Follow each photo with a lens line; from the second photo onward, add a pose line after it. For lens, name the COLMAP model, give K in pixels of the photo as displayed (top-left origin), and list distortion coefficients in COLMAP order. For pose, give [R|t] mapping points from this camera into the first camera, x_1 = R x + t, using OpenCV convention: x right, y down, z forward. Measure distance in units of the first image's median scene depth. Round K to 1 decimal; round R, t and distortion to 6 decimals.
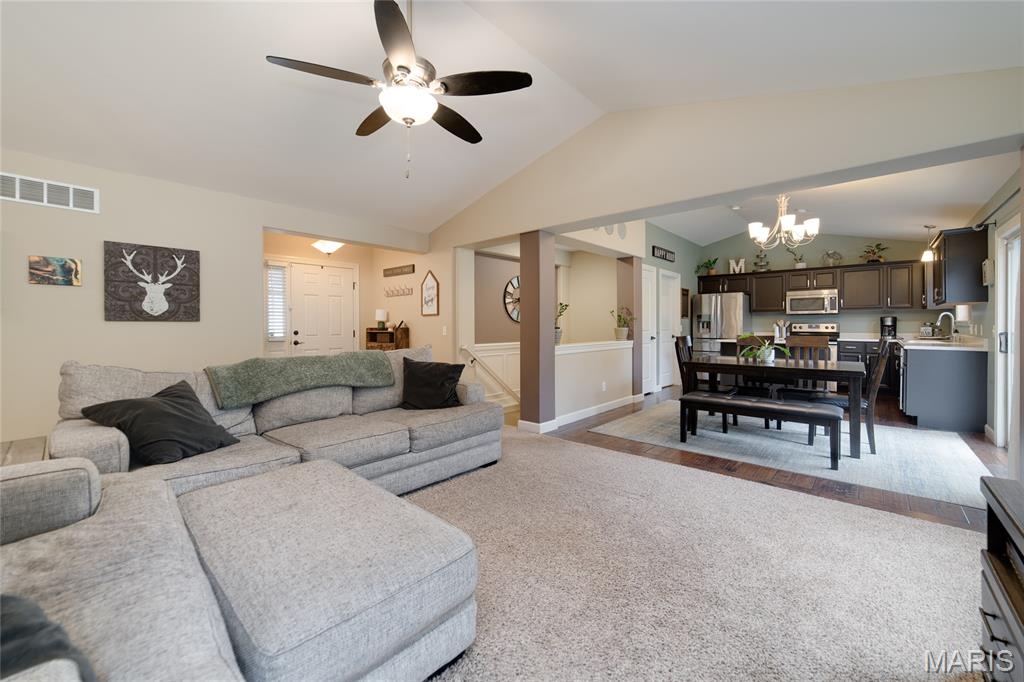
lens RADIAL K [[398.3, 0, 514.3], [0, 398.3, 328.6], [0, 0, 1]] dist [-0.022521, 0.006026]
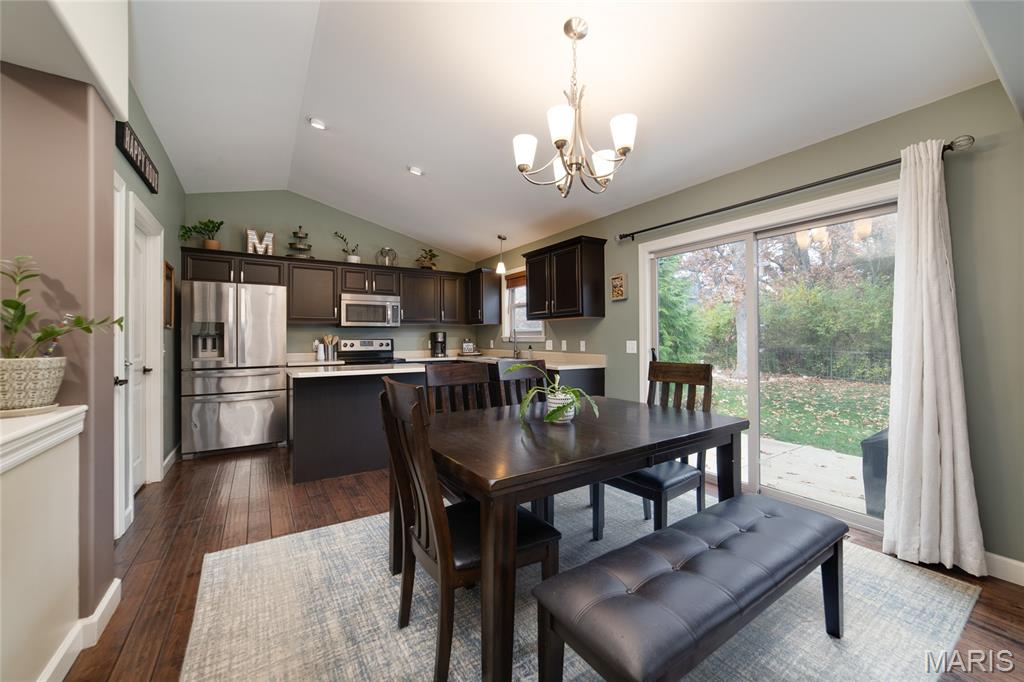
lens RADIAL K [[398.3, 0, 514.6], [0, 398.3, 336.8], [0, 0, 1]] dist [-0.022521, 0.006026]
pose [[0.250465, 0.006131, 0.968106, 0.105448], [0.014138, 0.999850, -0.009989, -0.007209], [-0.968022, 0.016189, 0.250341, 0.573677]]
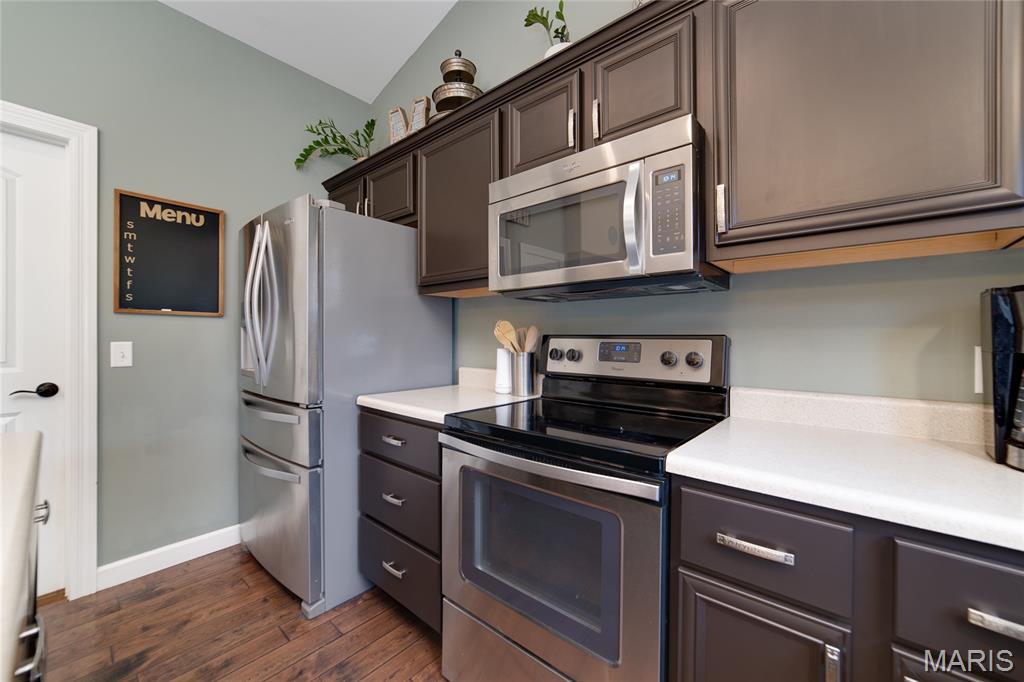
lens RADIAL K [[398.3, 0, 527.4], [0, 398.3, 336.9], [0, 0, 1]] dist [-0.022521, 0.006026]
pose [[0.998767, 0.002080, 0.049599, 0.748231], [-0.001765, 0.999978, -0.006396, -0.012673], [-0.049612, 0.006301, 0.998749, 0.847282]]
